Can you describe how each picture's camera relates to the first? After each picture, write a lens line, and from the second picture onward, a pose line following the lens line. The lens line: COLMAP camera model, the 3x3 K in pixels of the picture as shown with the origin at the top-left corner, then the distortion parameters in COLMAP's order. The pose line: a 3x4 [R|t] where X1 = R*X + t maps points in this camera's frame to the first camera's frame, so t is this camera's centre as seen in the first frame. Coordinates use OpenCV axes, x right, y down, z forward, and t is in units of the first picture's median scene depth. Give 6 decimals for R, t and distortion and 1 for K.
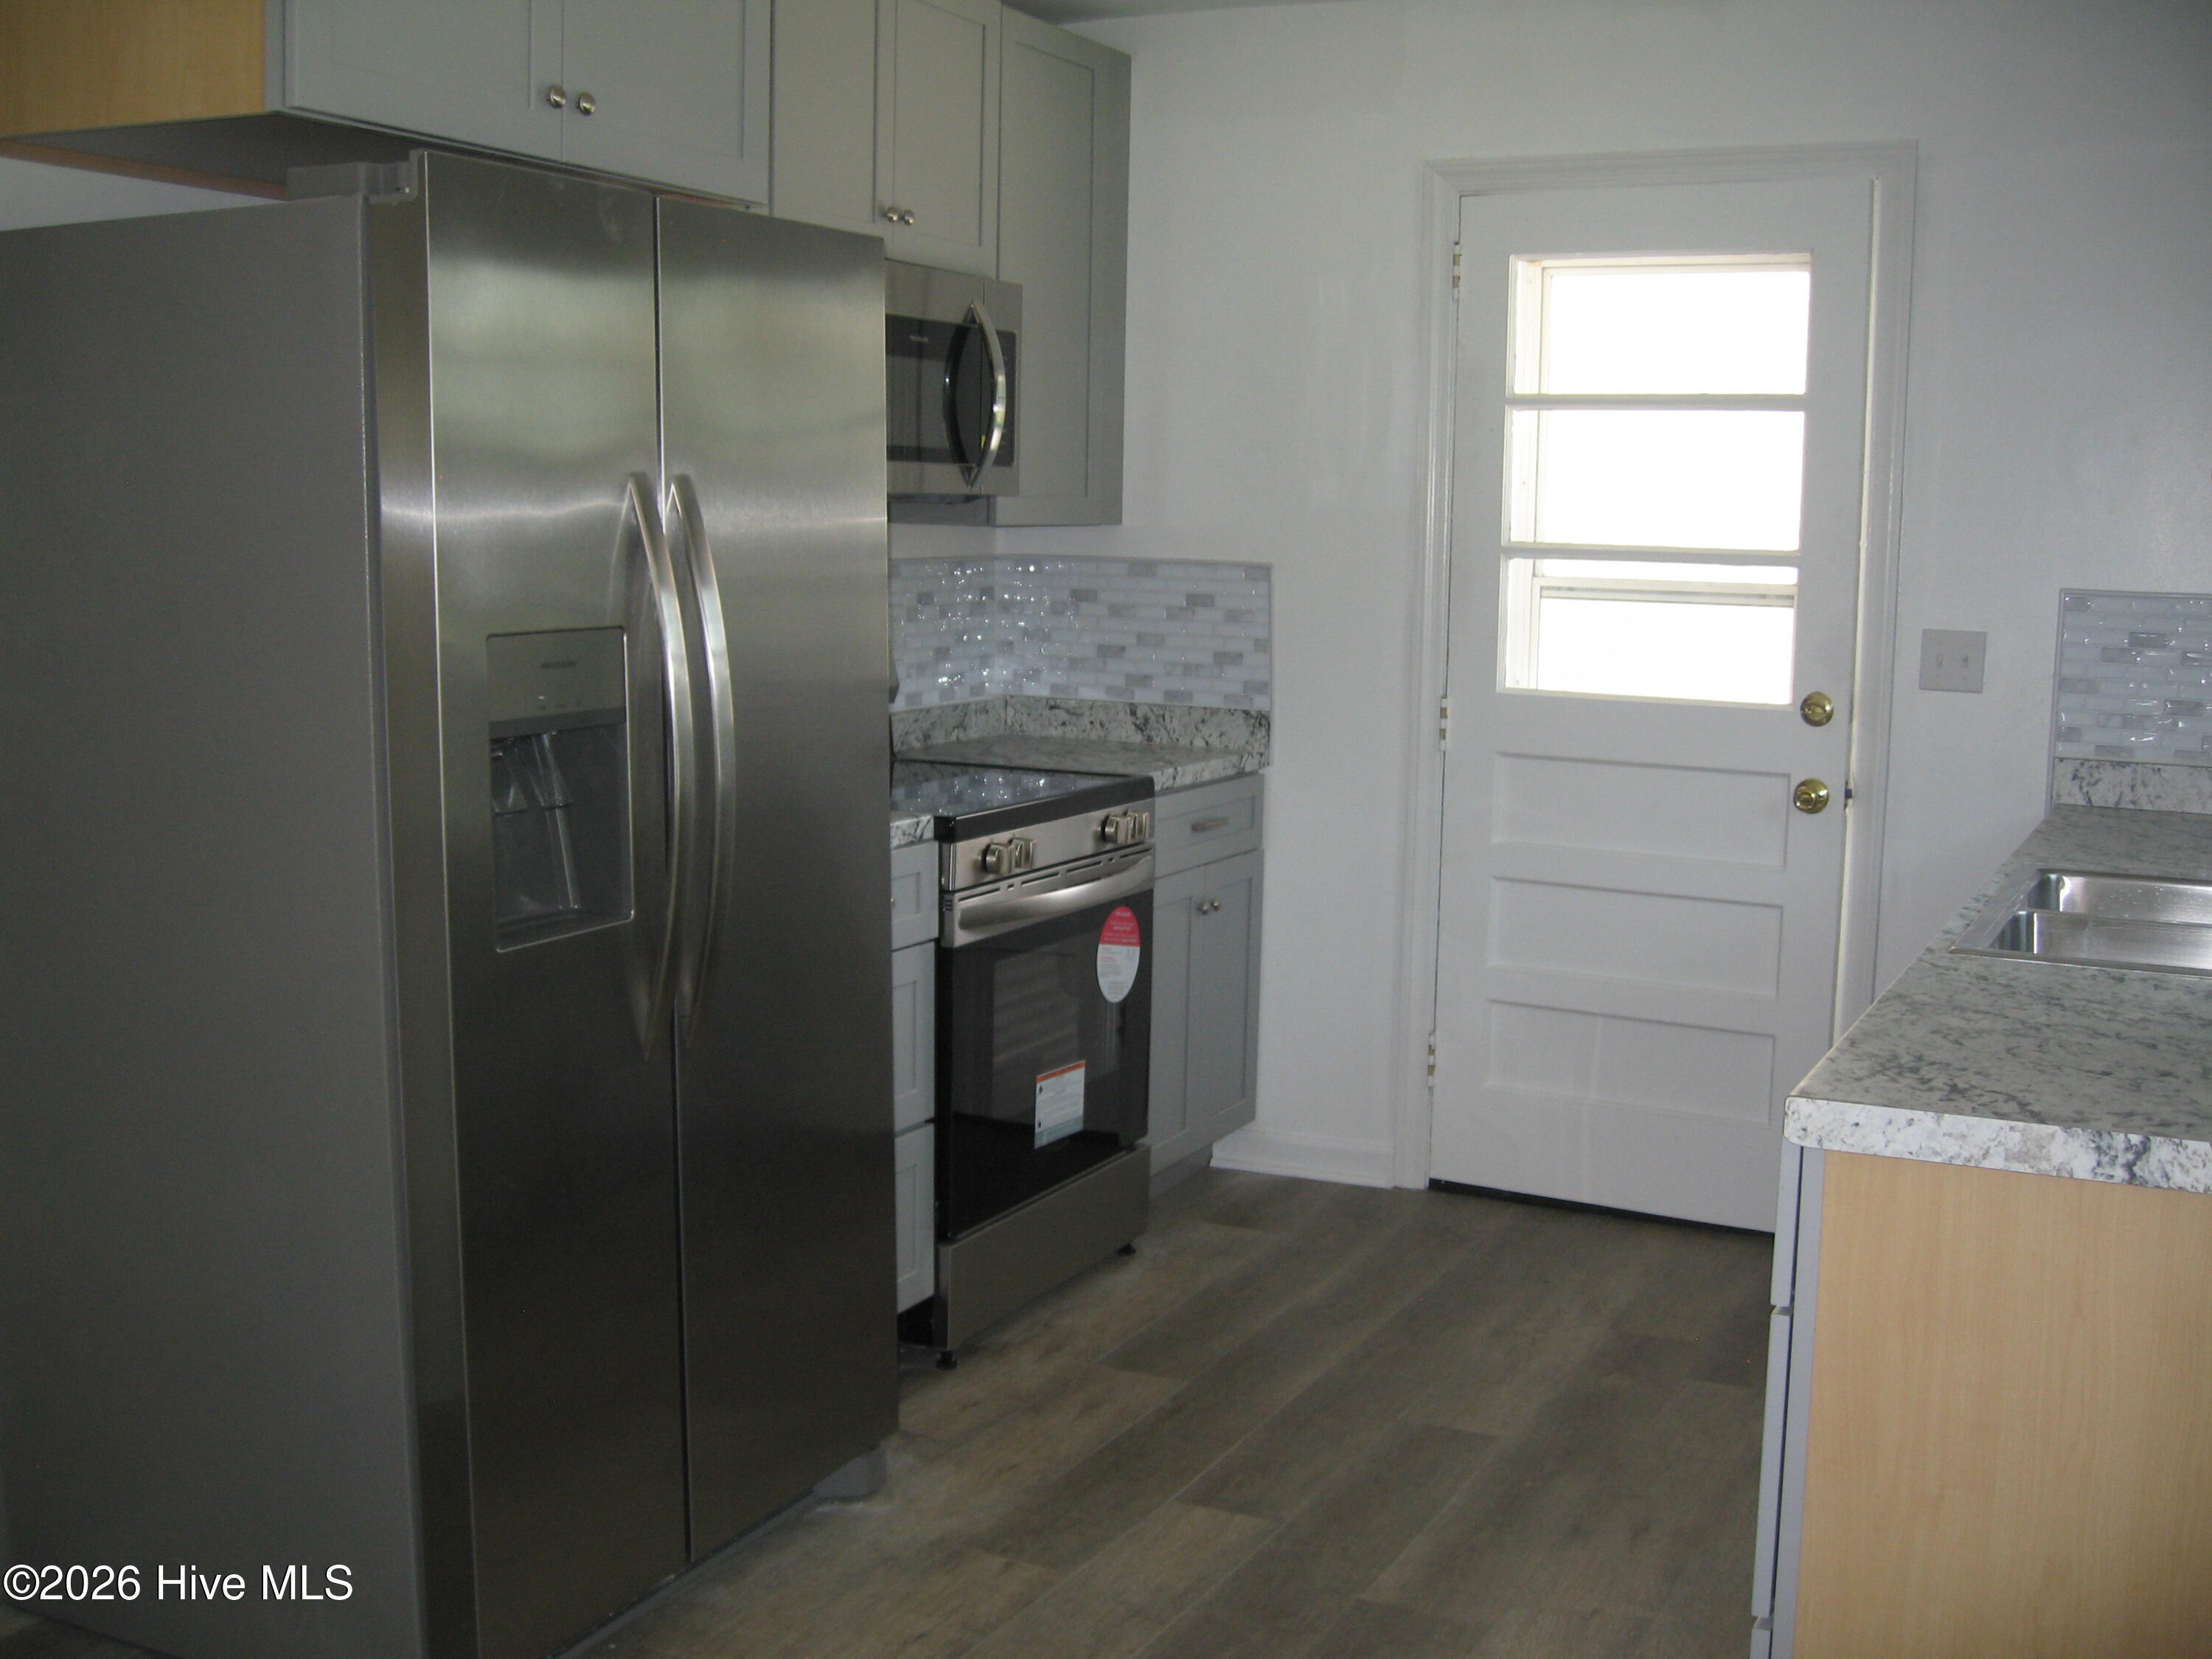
lens RADIAL K [[2364.8, 0, 1106.0], [0, 2364.8, 829.5], [0, 0, 1]] dist [-0.117660, 0.006050]
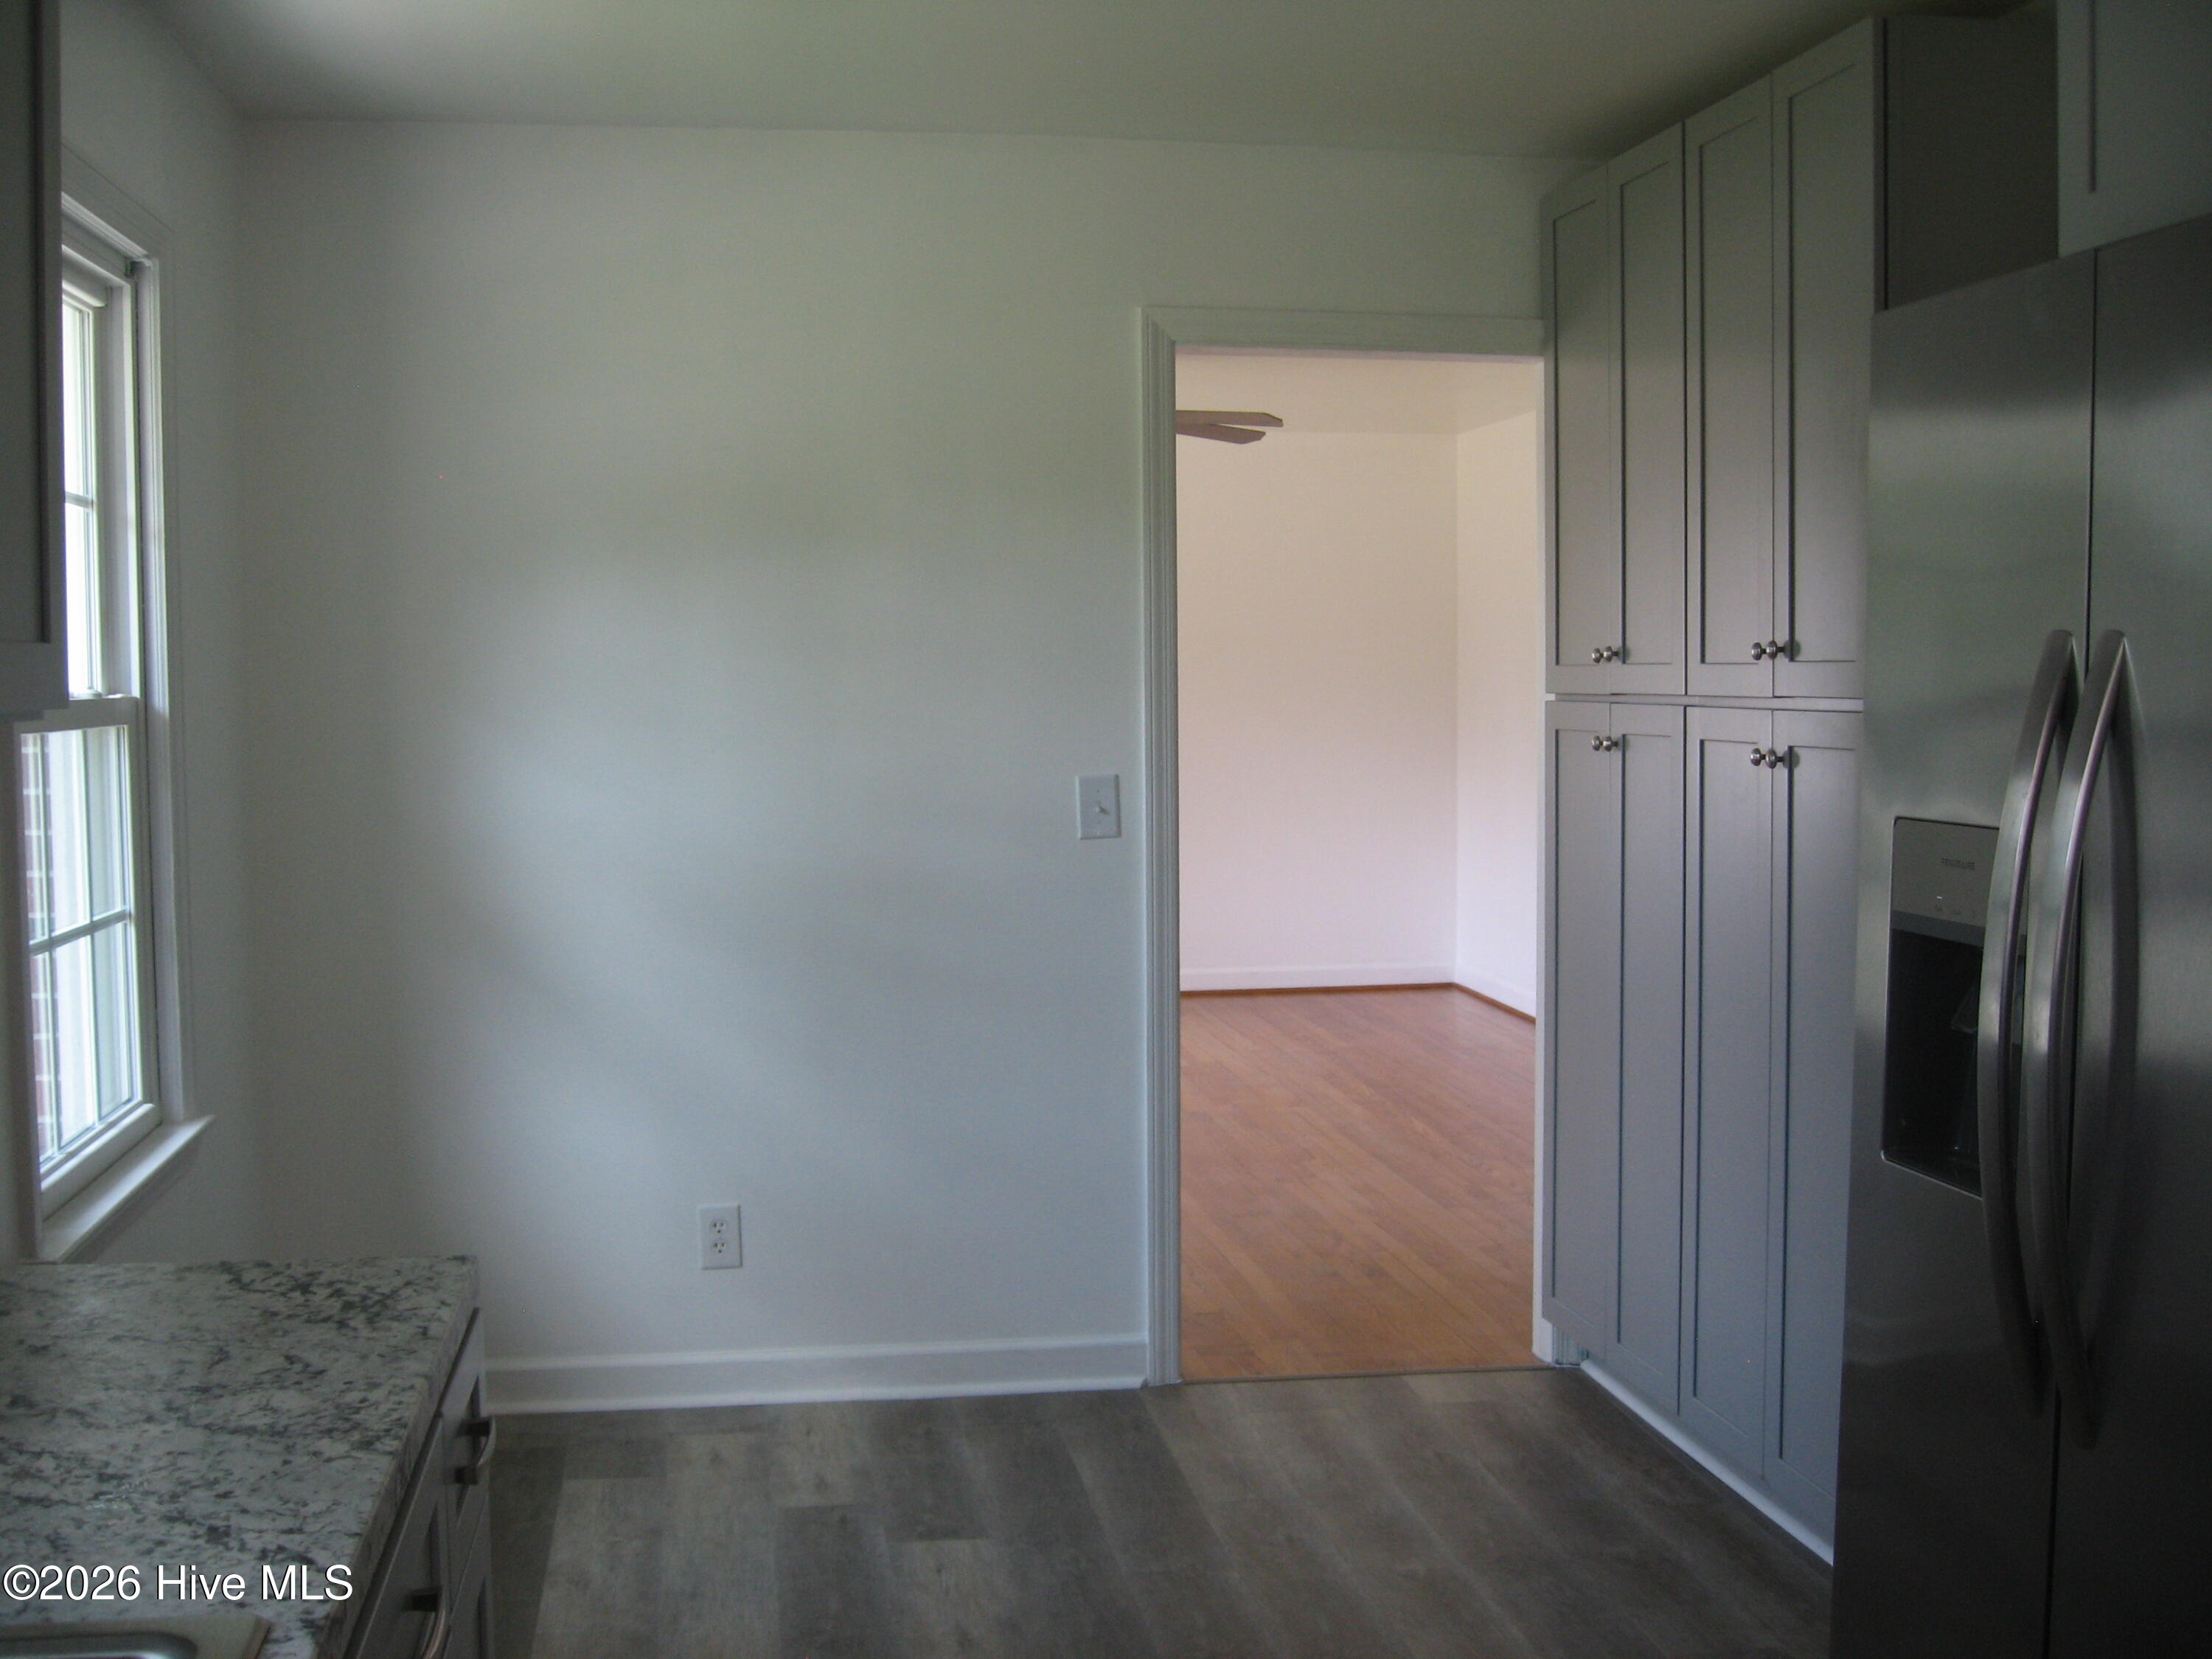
lens RADIAL K [[2411.2, 0, 1106.0], [0, 2411.2, 829.5], [0, 0, 1]] dist [-0.117489, 0.026454]
pose [[-0.805982, 0.018310, -0.591657, 0.316813], [-0.089630, 0.984222, 0.152557, -0.115619], [0.585115, 0.175988, -0.791624, 0.908781]]
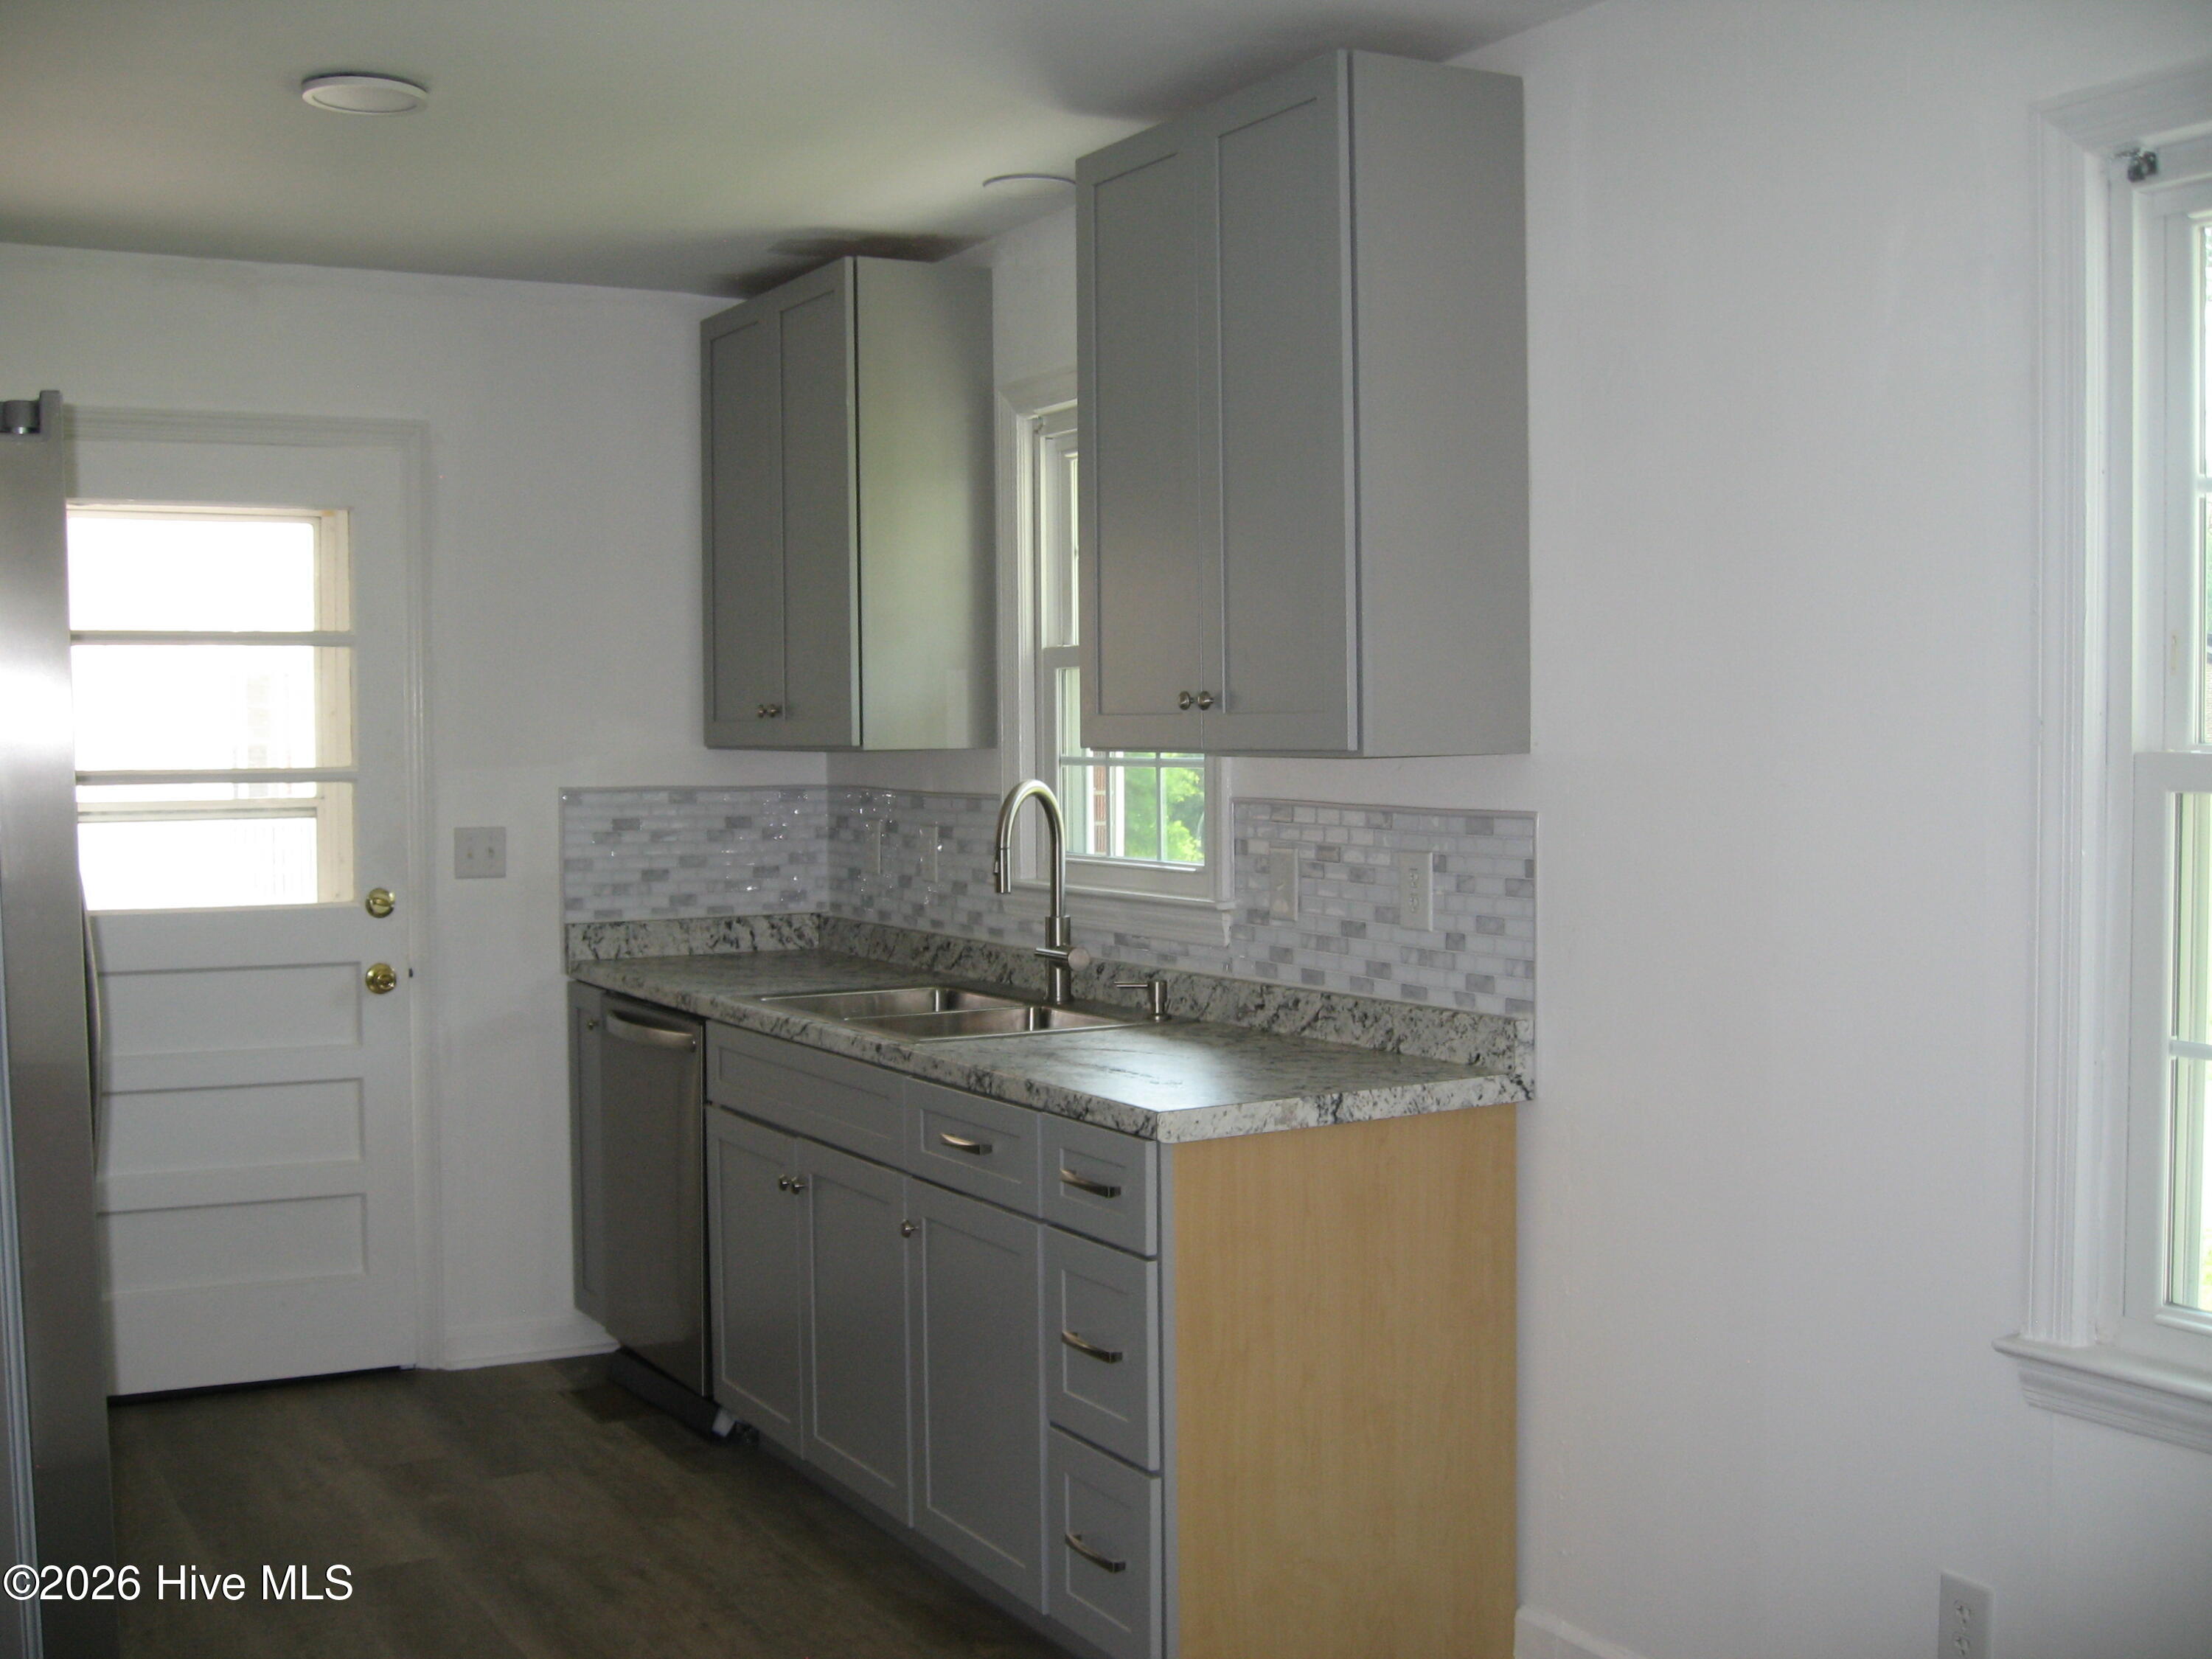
lens RADIAL K [[2411.2, 0, 1106.0], [0, 2411.2, 829.5], [0, 0, 1]] dist [-0.117489, 0.026454]
pose [[0.549147, -0.058046, 0.833708, -0.498450], [0.126653, 0.991843, -0.014368, -0.026527], [-0.826073, 0.113482, 0.552019, 0.052959]]
